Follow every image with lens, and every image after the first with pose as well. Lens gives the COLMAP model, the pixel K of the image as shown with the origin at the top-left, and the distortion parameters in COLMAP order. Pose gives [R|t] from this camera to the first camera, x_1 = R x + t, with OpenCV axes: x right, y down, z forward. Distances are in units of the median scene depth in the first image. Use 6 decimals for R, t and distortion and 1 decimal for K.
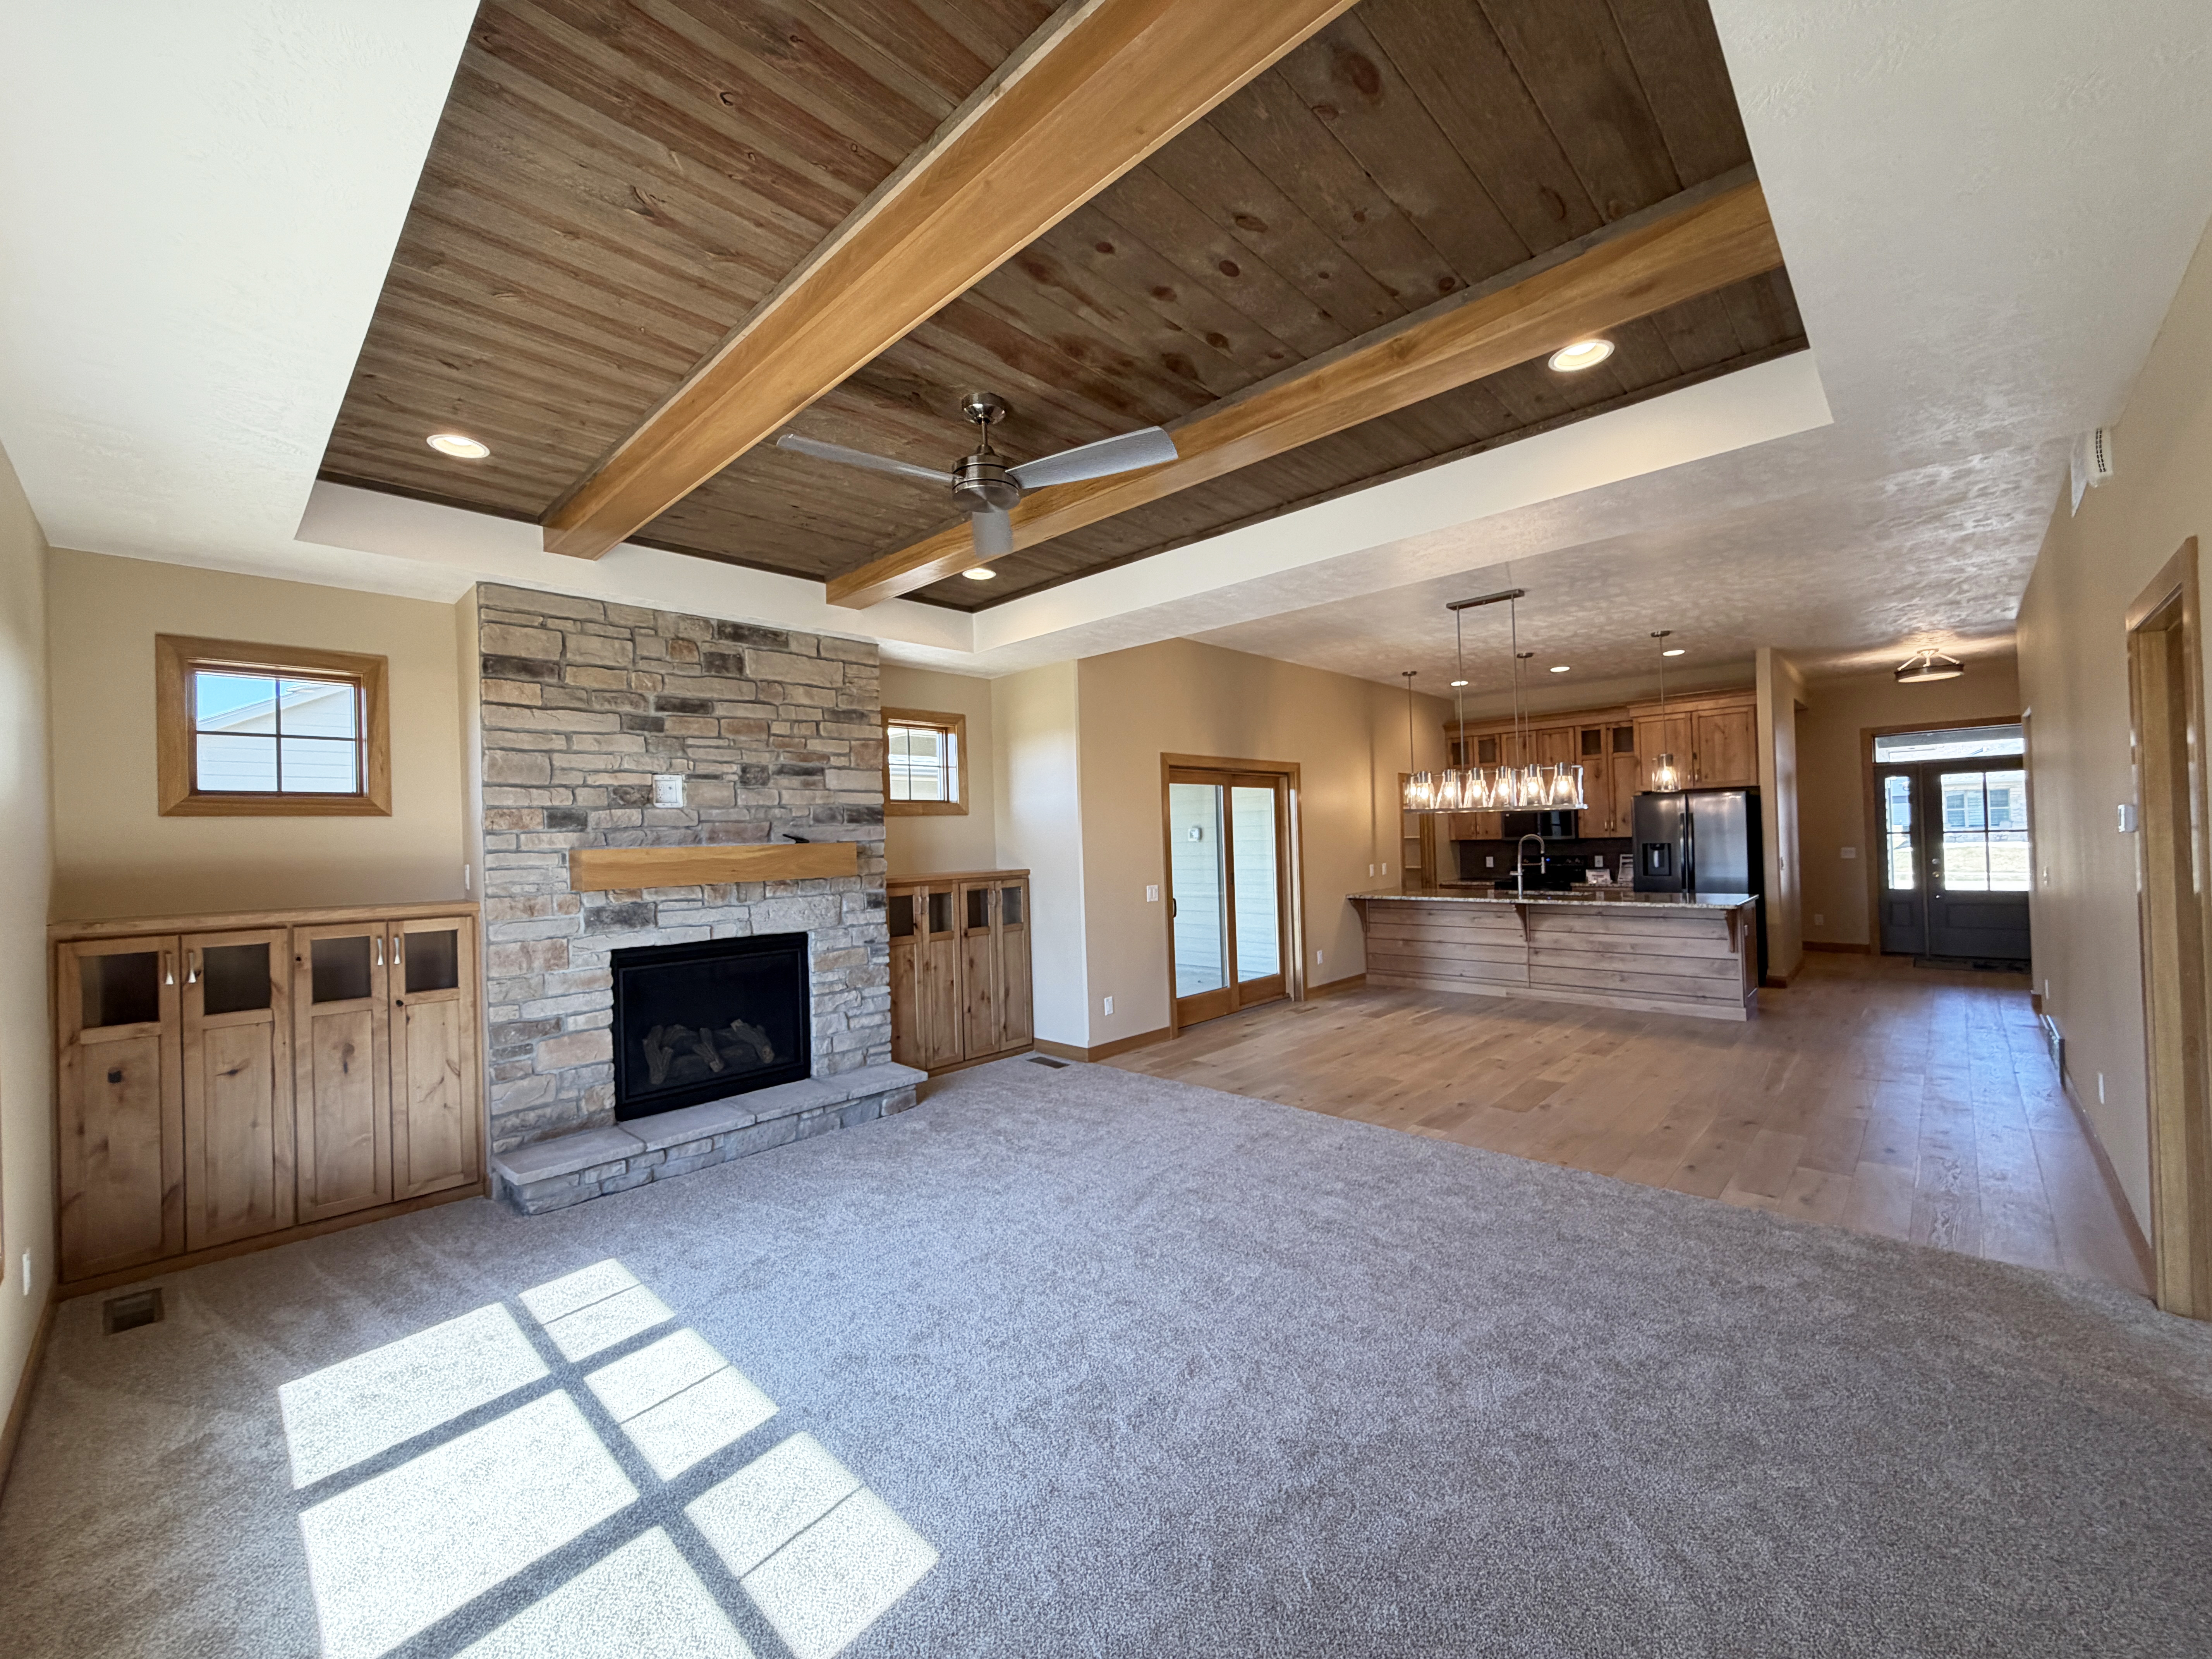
lens RADIAL K [[877.3, 0, 1104.4], [0, 877.3, 835.9], [0, 0, 1]] dist [0.001102, 0.000300]
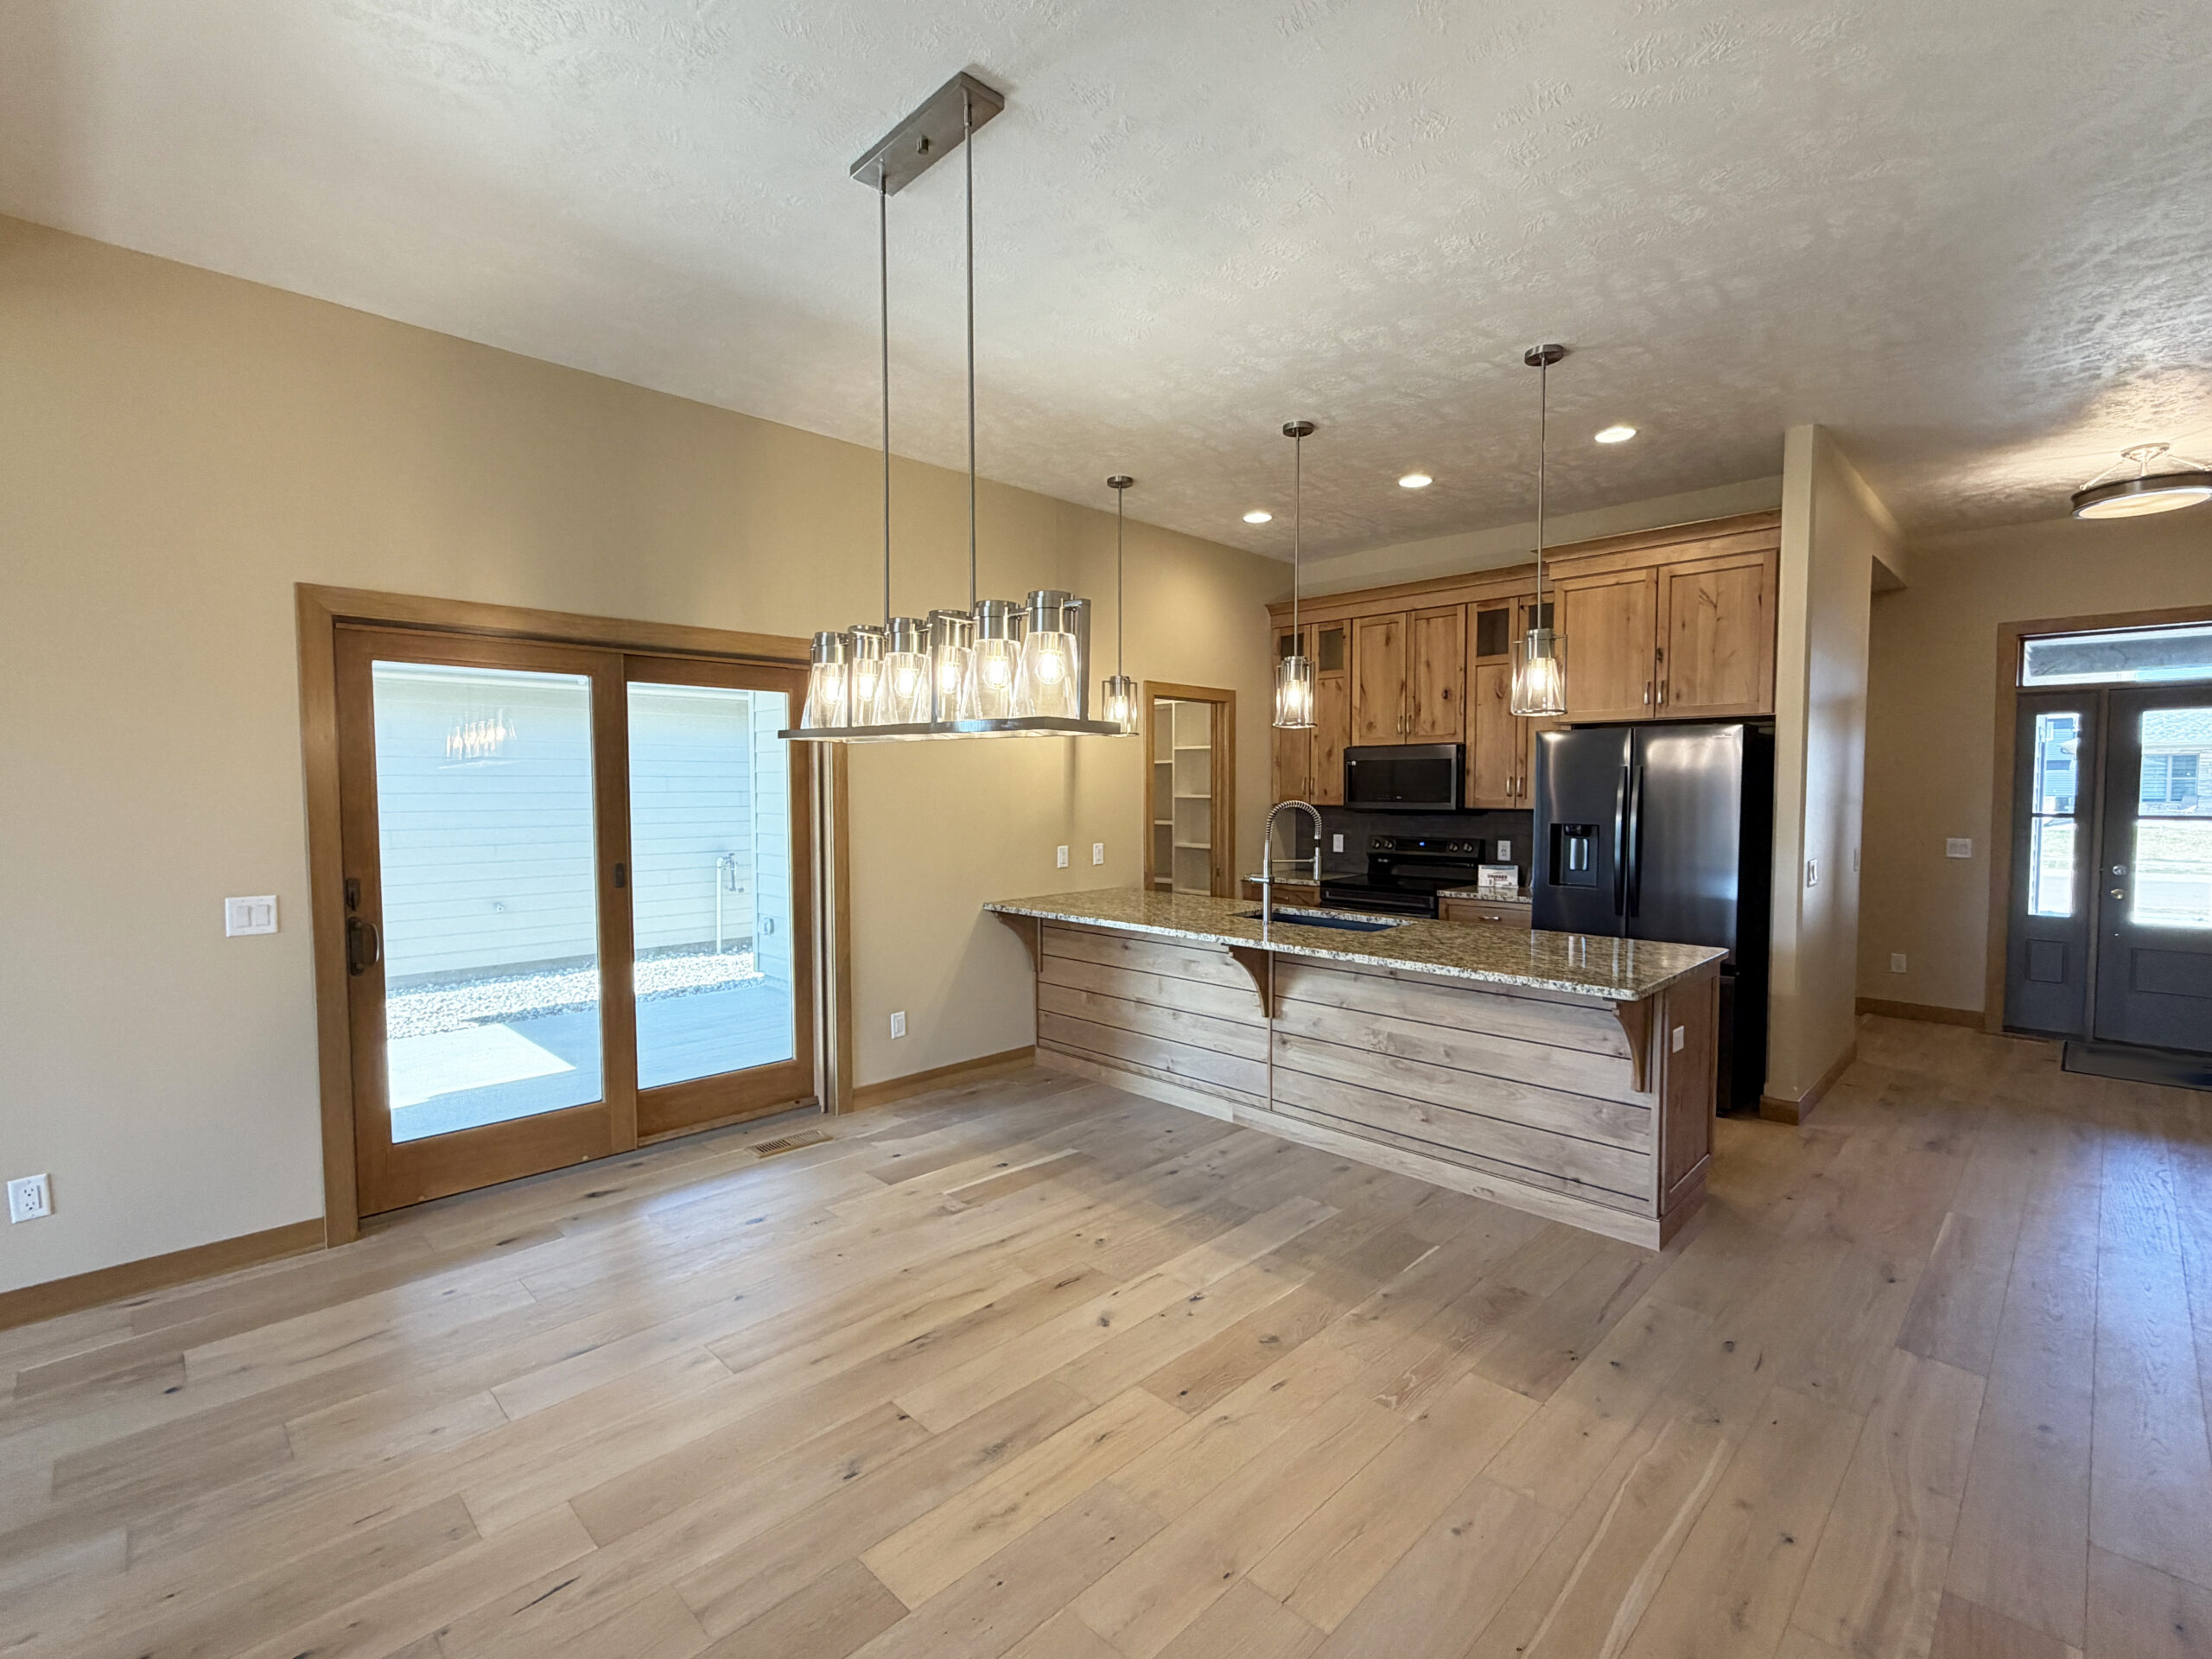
lens RADIAL K [[1007.5, 0, 1100.2], [0, 1007.5, 839.8], [0, 0, 1]] dist [0.001820, -0.000830]
pose [[0.999353, 0.030192, -0.019533, 0.363687], [-0.029006, 0.997872, 0.058396, -0.008964], [0.021255, -0.057792, 0.998102, 0.404279]]
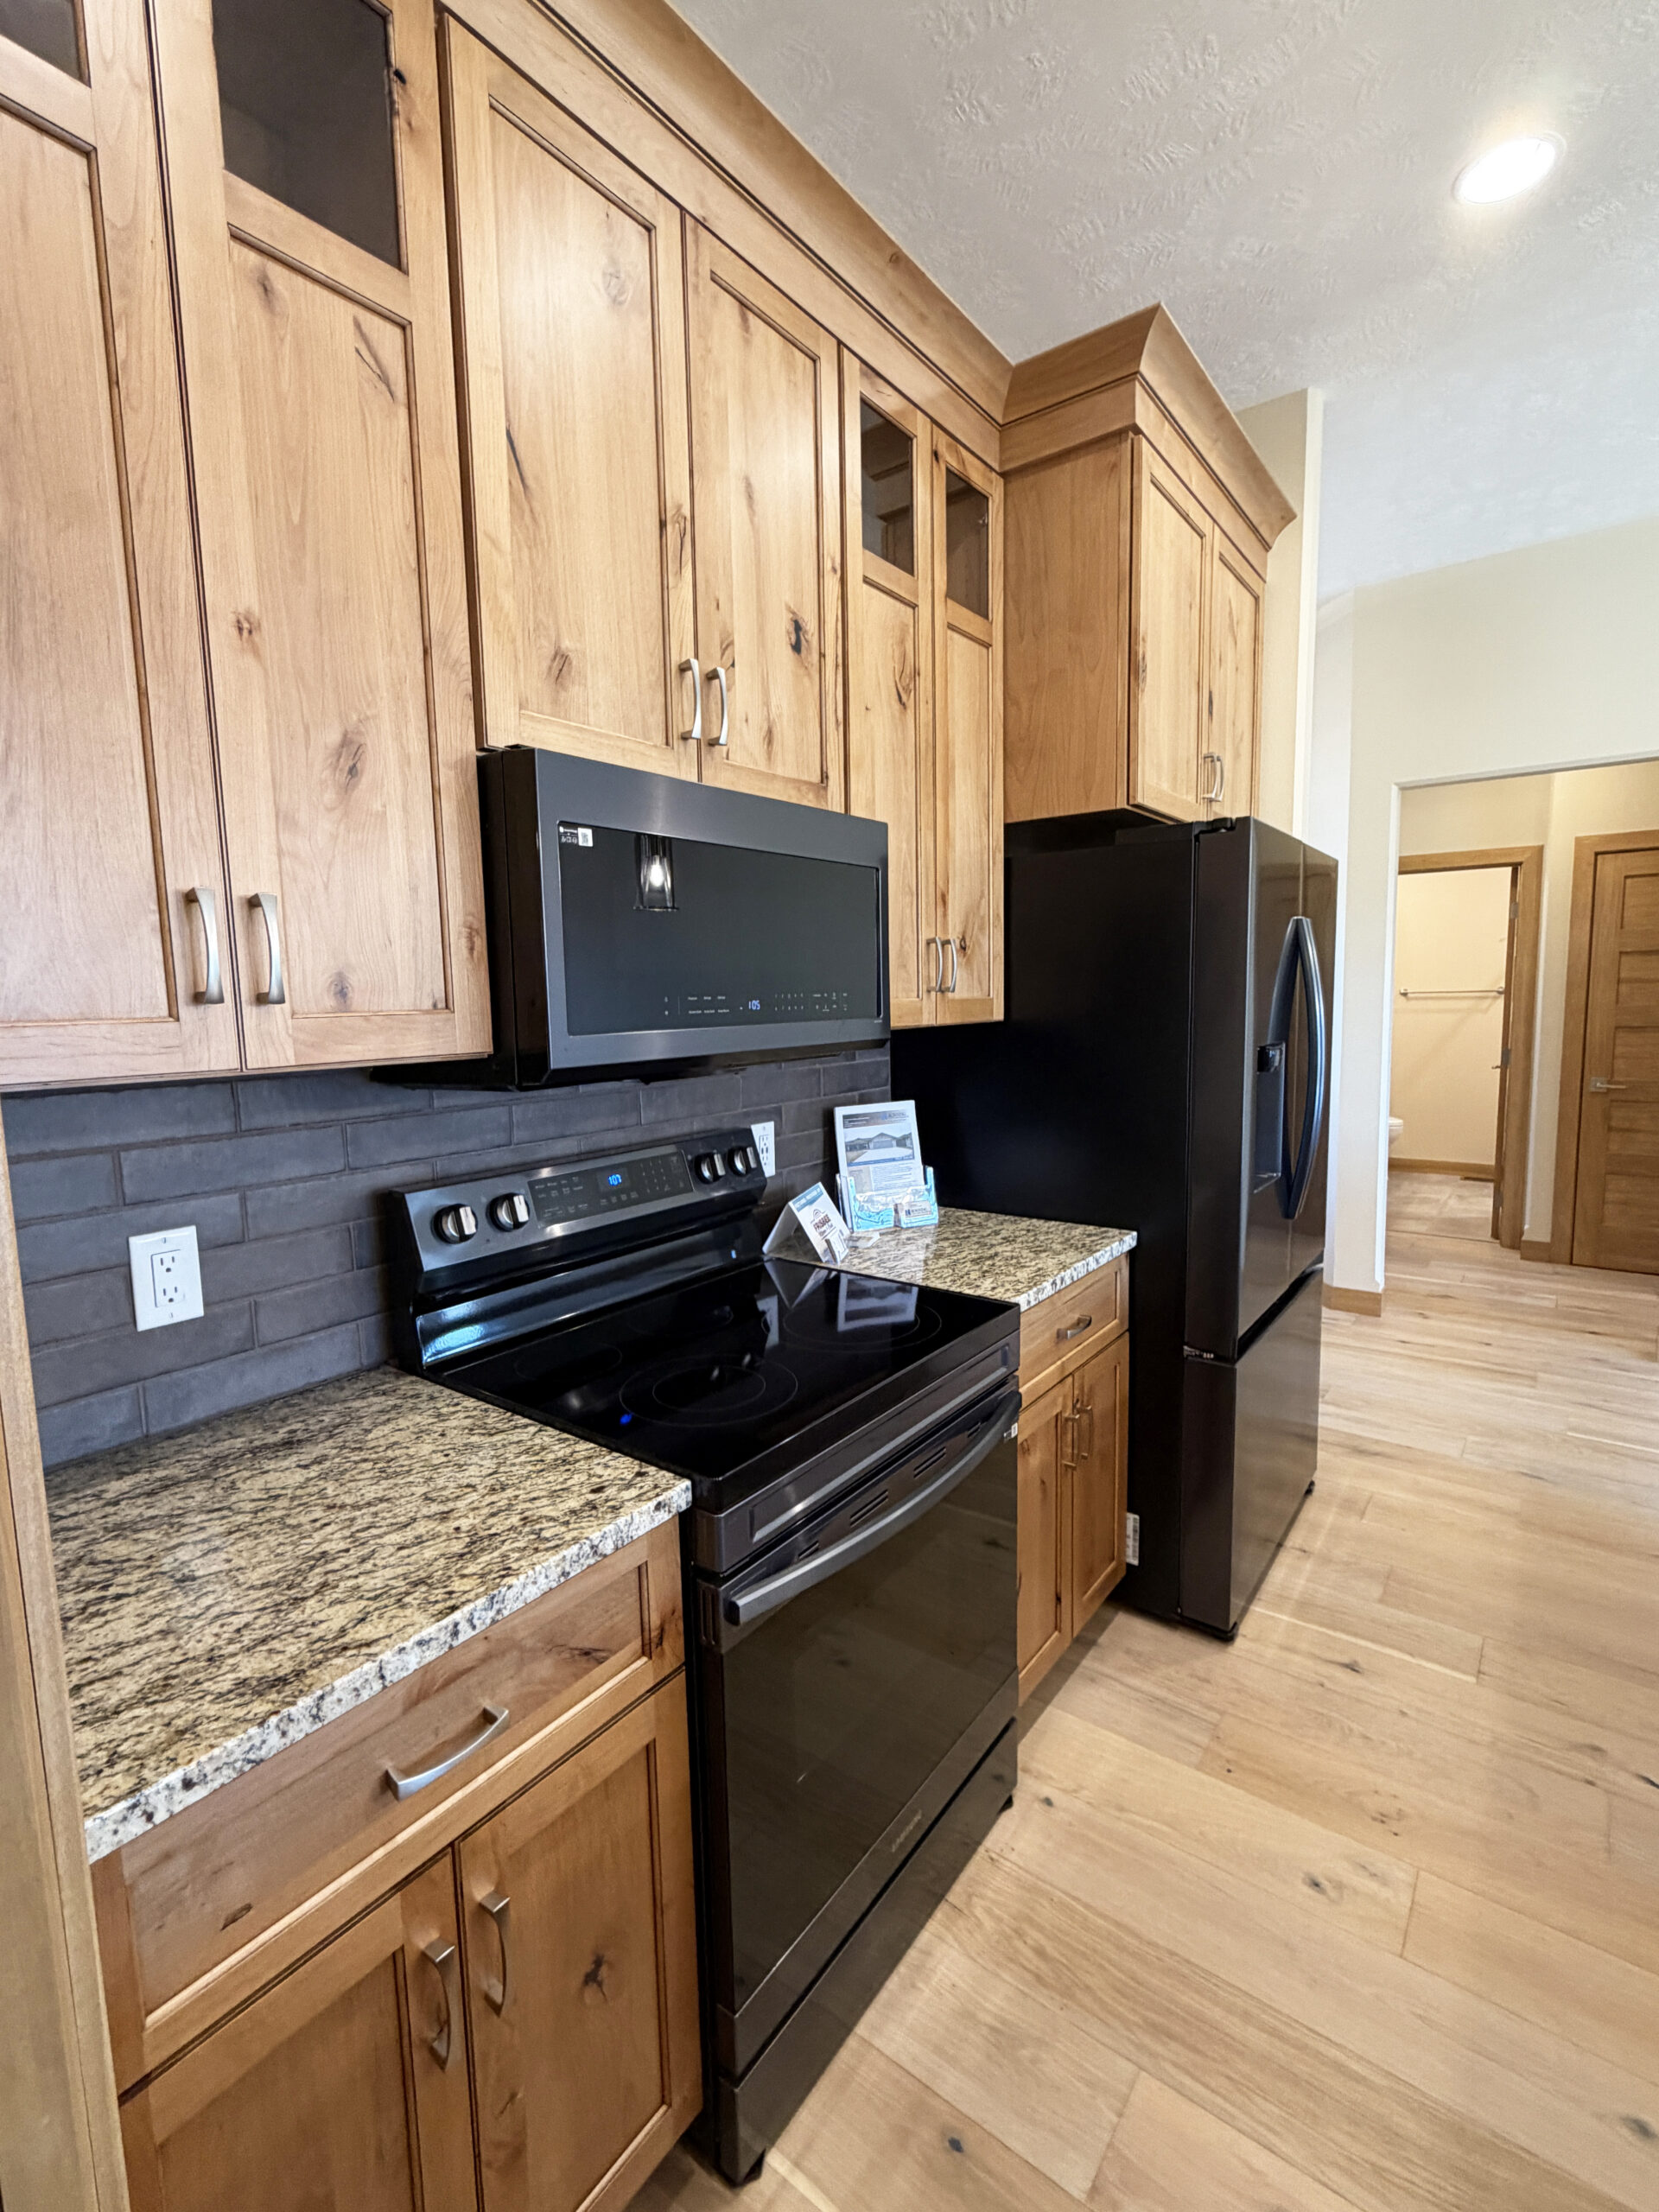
lens RADIAL K [[1007.5, 0, 824.8], [0, 1007.5, 1106.9], [0, 0, 1]] dist [0.001820, -0.000830]
pose [[-0.111803, -0.084254, 0.990152, 0.378937], [0.009150, 0.996270, 0.085807, 0.000911], [-0.993688, 0.018653, -0.110615, 1.152257]]
